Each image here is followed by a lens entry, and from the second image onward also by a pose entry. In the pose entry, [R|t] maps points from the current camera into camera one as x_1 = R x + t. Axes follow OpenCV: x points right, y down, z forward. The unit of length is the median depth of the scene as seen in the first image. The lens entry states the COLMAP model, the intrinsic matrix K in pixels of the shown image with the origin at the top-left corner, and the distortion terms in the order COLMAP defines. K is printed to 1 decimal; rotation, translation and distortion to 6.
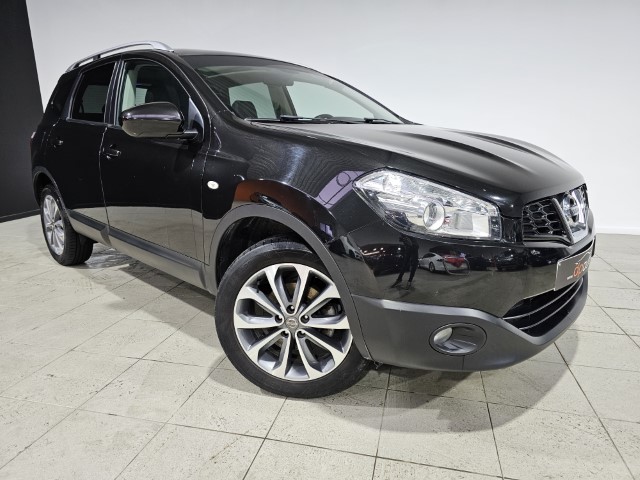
lens RADIAL K [[424.3, 0, 320.0], [0, 424.3, 240.0], [0, 0, 1]] dist [0.066575, -0.043970]
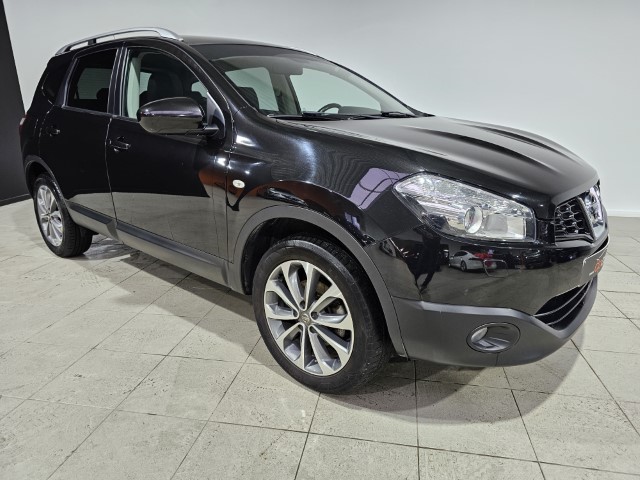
lens RADIAL K [[424.3, 0, 320.0], [0, 424.3, 240.0], [0, 0, 1]] dist [0.066575, -0.043970]
pose [[0.998075, -0.017643, 0.059454, -0.116100], [0.014073, 0.998103, 0.059936, -0.051733], [-0.060399, -0.058984, 0.996430, -0.010539]]
